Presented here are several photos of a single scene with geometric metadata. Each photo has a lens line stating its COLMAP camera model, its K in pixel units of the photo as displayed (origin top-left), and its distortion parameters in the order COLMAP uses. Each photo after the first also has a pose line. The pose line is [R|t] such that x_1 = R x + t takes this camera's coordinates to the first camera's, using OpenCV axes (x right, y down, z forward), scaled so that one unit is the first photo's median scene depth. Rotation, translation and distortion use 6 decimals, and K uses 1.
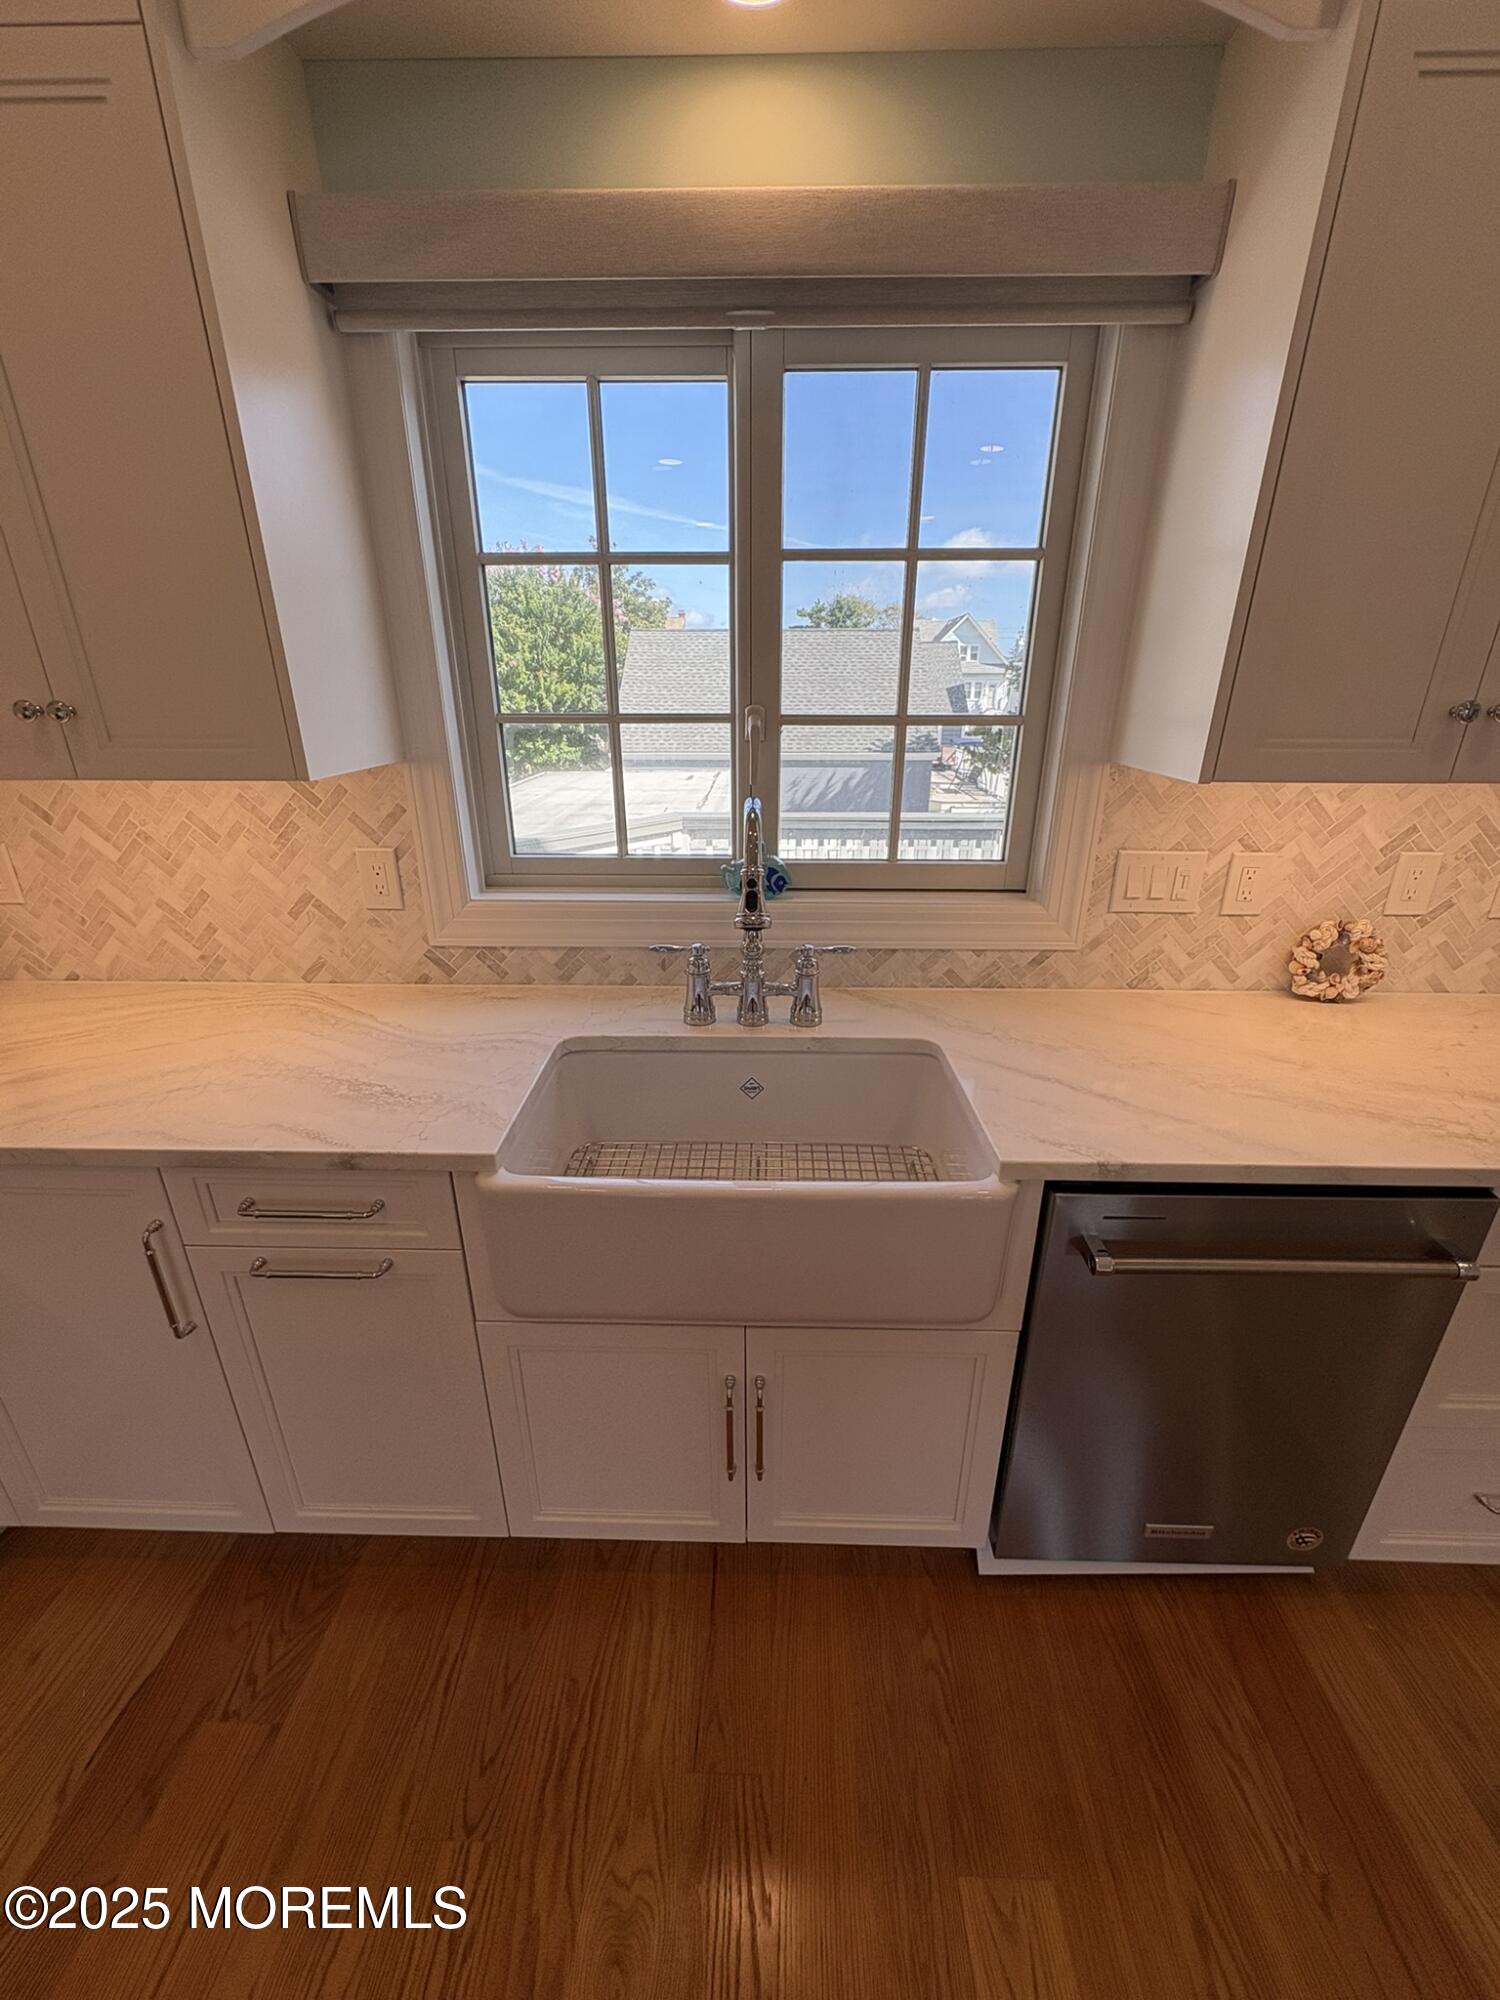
lens RADIAL K [[795.2, 0, 748.0], [0, 795.2, 996.7], [0, 0, 1]] dist [-0.000027, 0.000332]
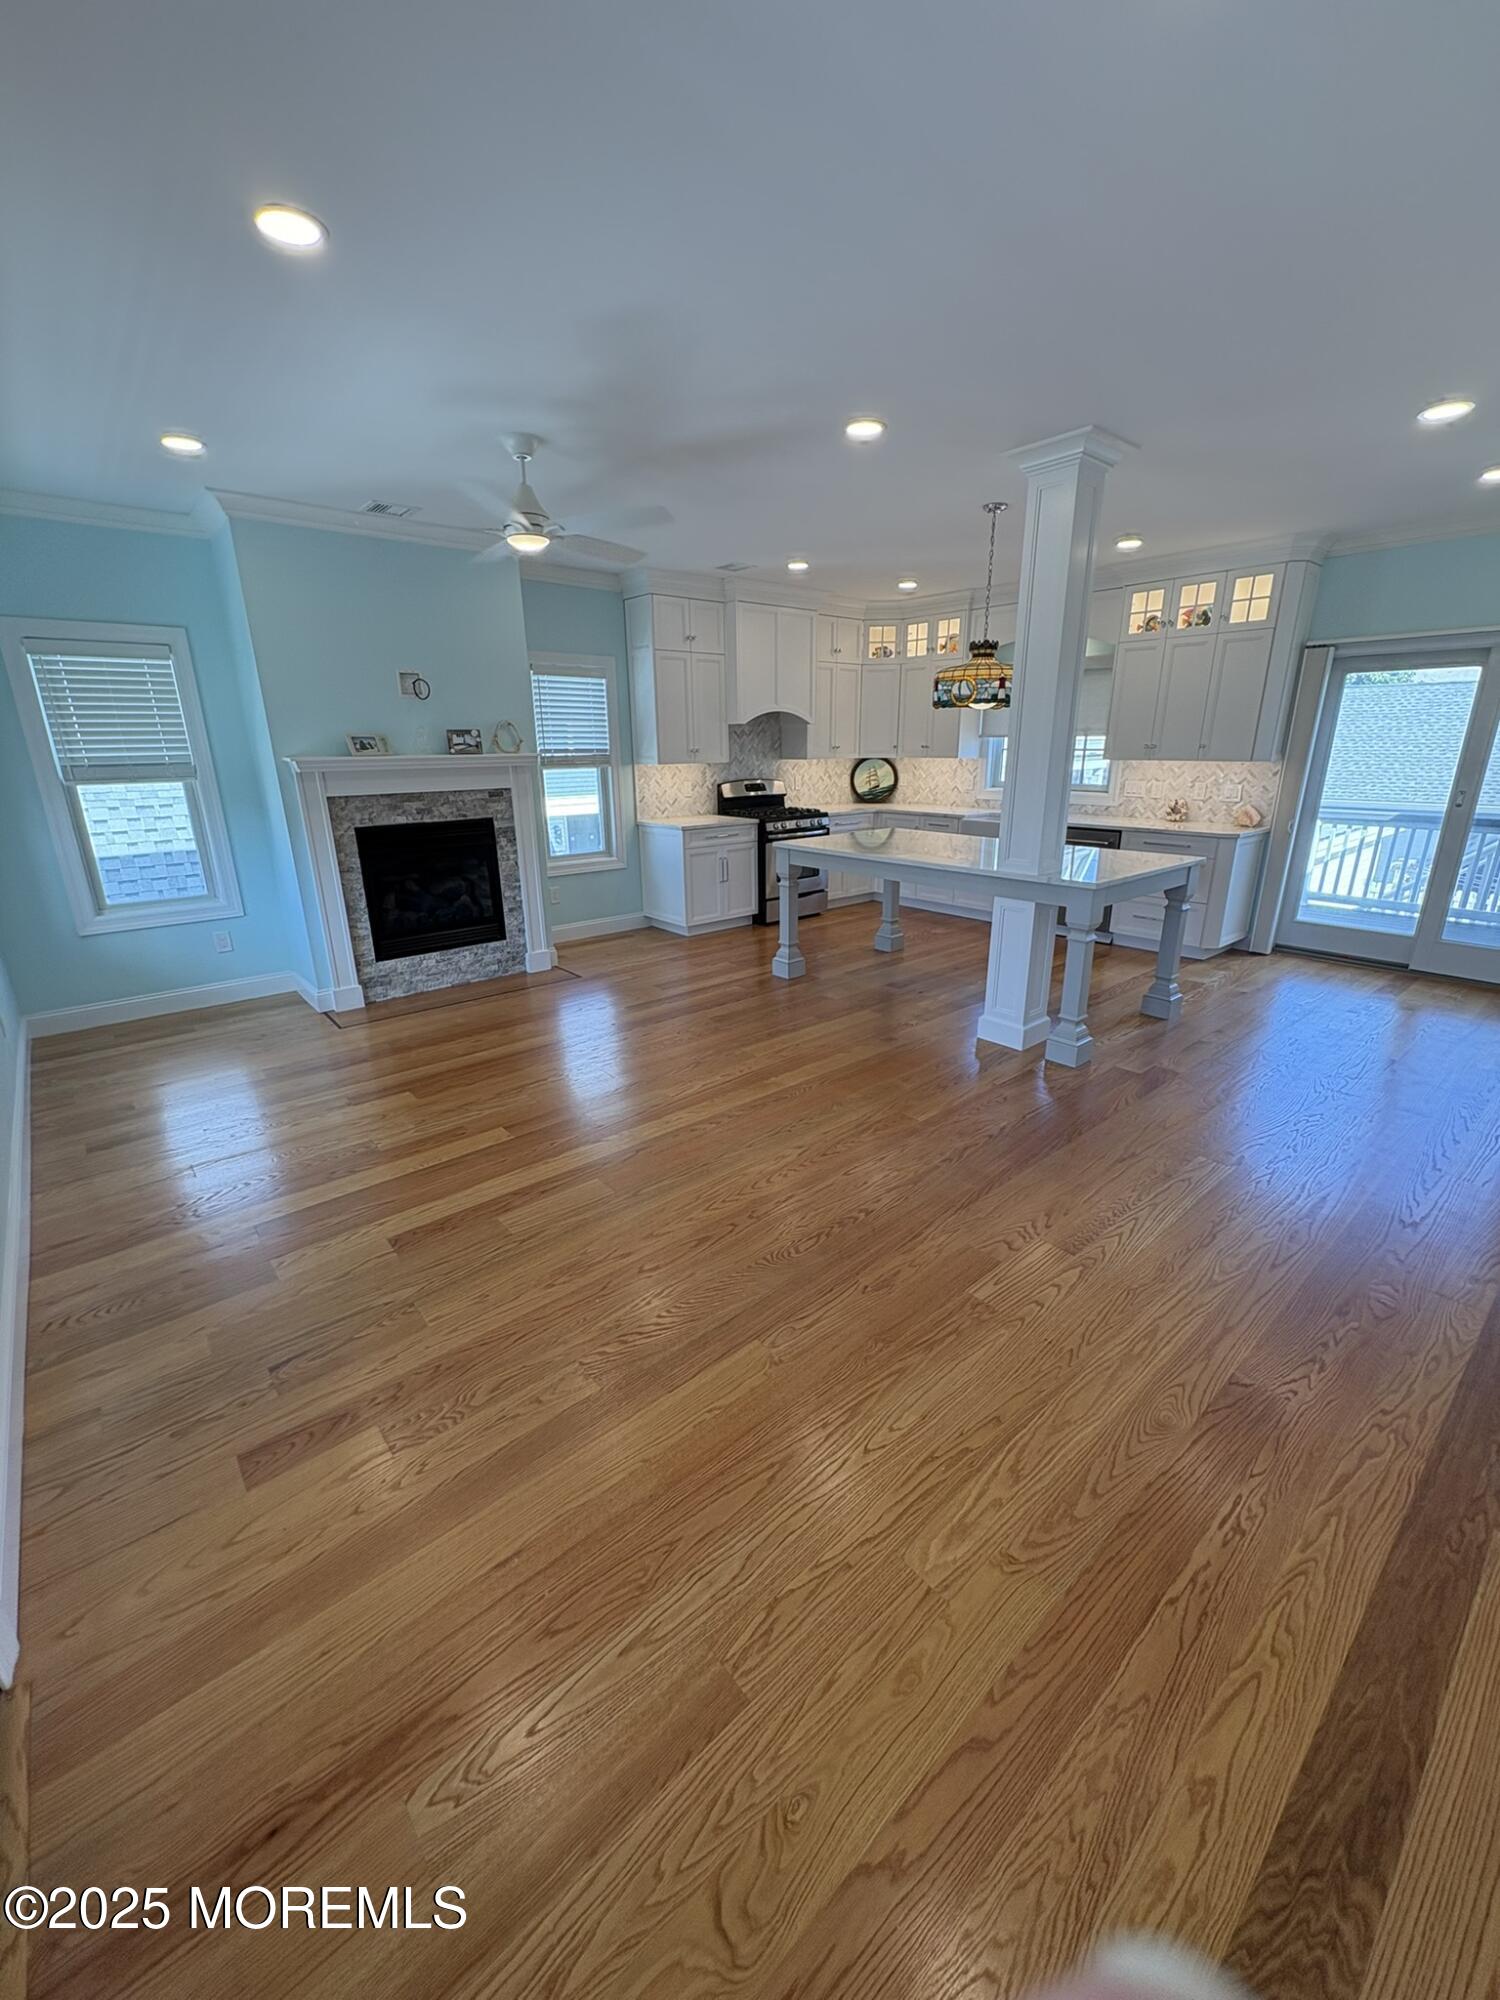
lens RADIAL K [[795.2, 0, 750.3], [0, 795.2, 997.2], [0, 0, 1]] dist [-0.000027, 0.000332]
pose [[0.670483, 0.223000, -0.707618, 2.278097], [-0.264752, 0.962882, 0.052585, 1.172066], [0.693079, 0.152086, 0.704636, -3.022007]]
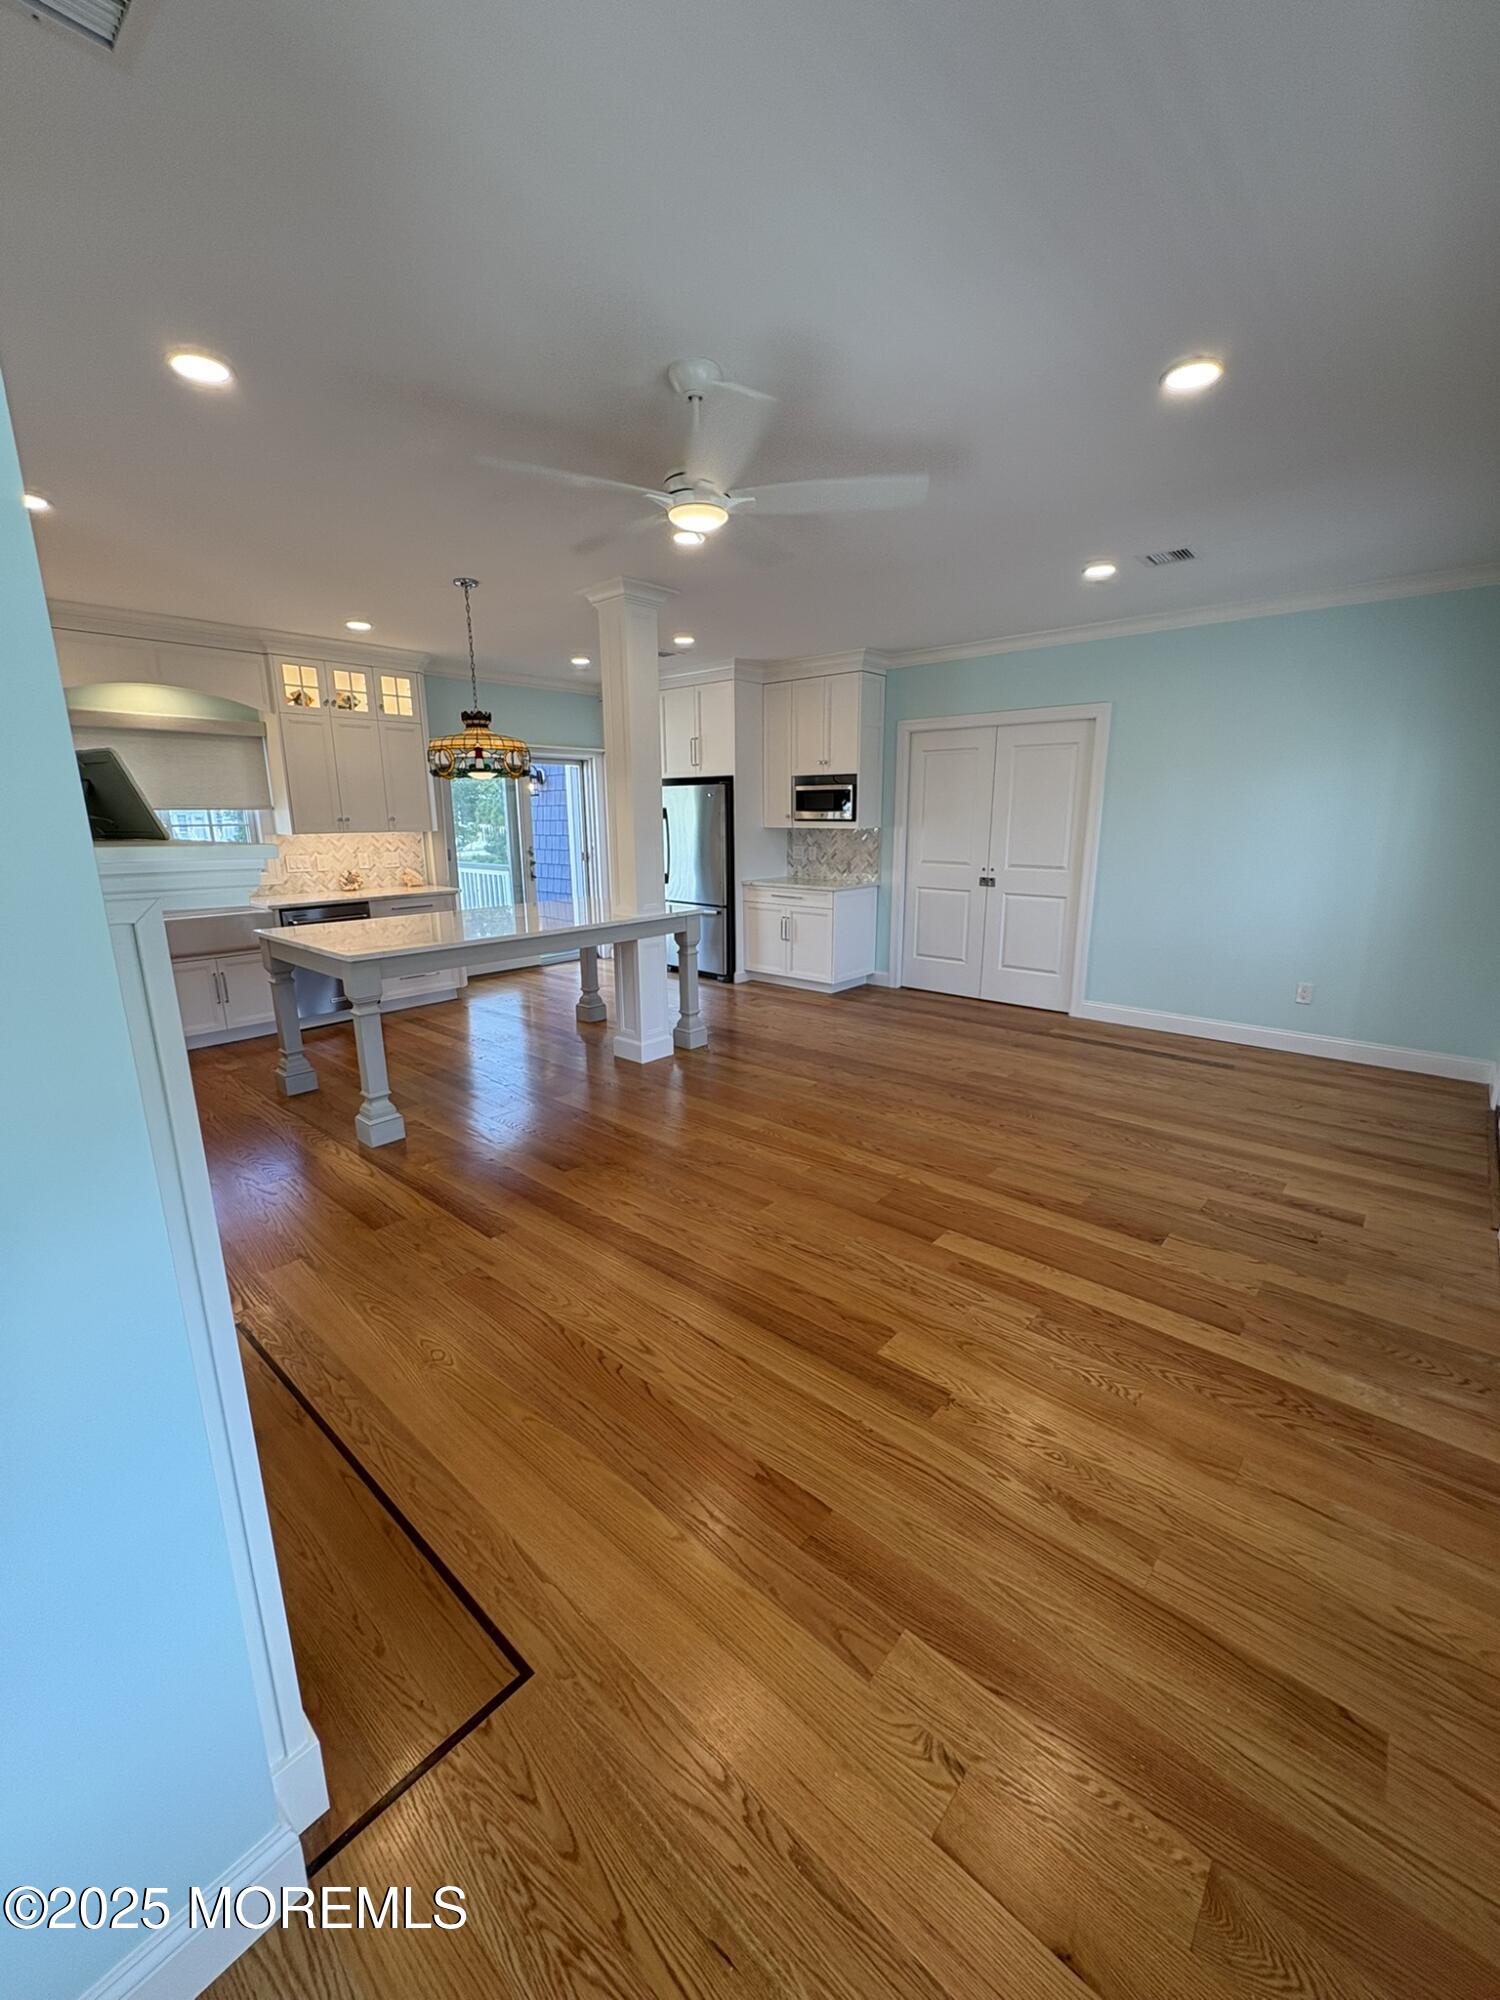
lens RADIAL K [[795.2, 0, 755.3], [0, 795.2, 996.5], [0, 0, 1]] dist [-0.000027, 0.000332]
pose [[0.639898, -0.179122, 0.747292, -1.056557], [0.289967, 0.956849, -0.018944, 1.176939], [-0.711653, 0.228813, 0.664225, -2.972555]]
